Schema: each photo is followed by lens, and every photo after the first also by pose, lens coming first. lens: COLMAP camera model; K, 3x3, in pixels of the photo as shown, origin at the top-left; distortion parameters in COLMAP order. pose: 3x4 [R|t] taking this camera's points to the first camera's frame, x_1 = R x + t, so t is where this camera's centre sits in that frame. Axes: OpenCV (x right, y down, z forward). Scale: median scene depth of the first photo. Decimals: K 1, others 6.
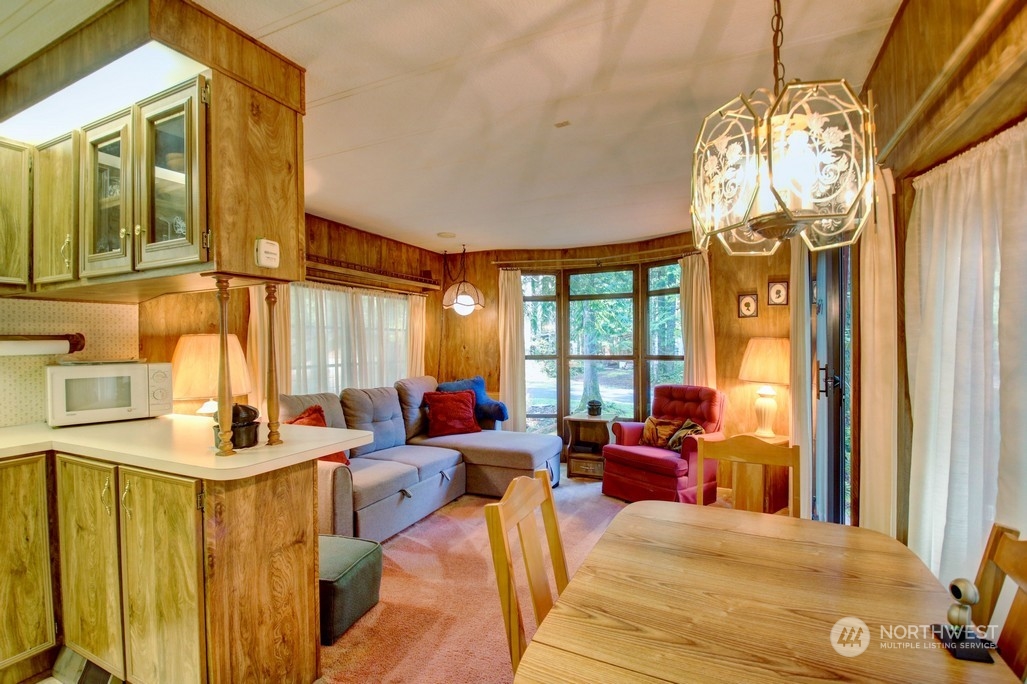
lens RADIAL K [[477.7, 0, 510.3], [0, 477.7, 345.8], [0, 0, 1]] dist [0.015936, -0.022818]
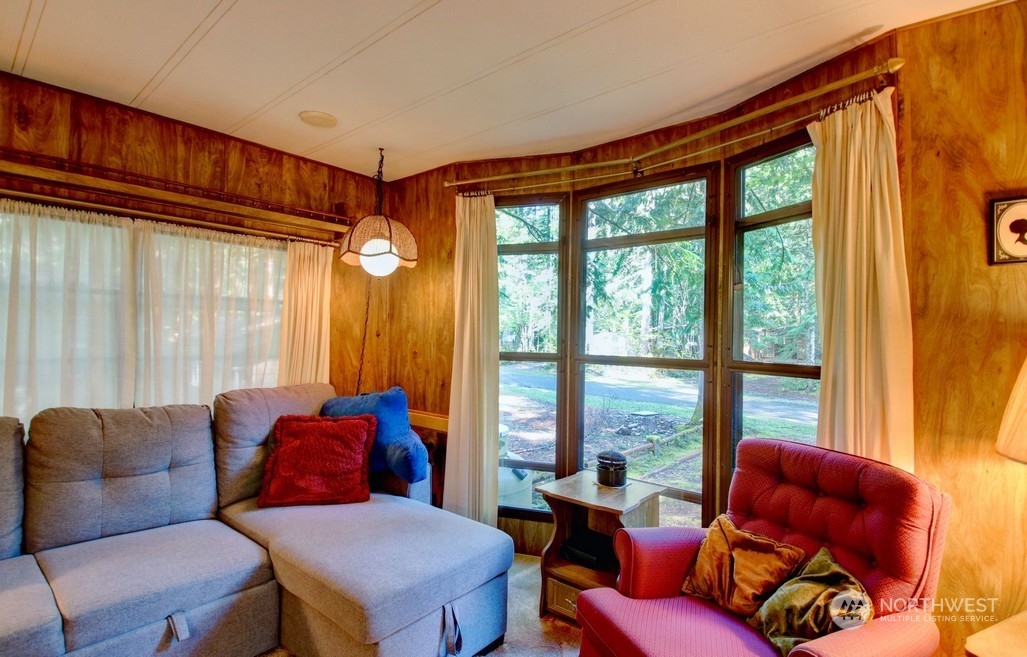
lens RADIAL K [[491.8, 0, 512.5], [0, 491.8, 331.5], [0, 0, 1]] dist [0.021935, -0.033492]
pose [[0.966958, 0.021329, -0.254041, 0.231144], [-0.024335, 0.999666, -0.008696, 0.001343], [0.253771, 0.014591, 0.967154, 0.568035]]
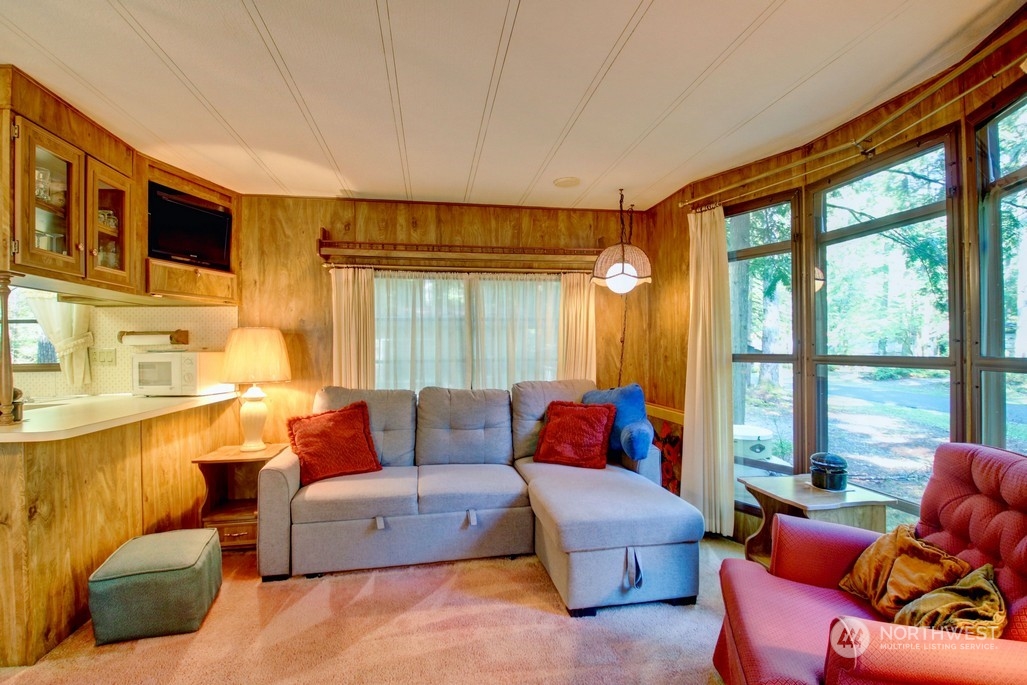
lens RADIAL K [[477.7, 0, 510.3], [0, 477.7, 346.3], [0, 0, 1]] dist [0.015936, -0.022818]
pose [[0.573096, 0.000351, -0.819488, 0.429619], [0.001067, 0.999999, 0.001174, 0.011951], [0.819488, -0.001547, 0.573095, 0.558142]]
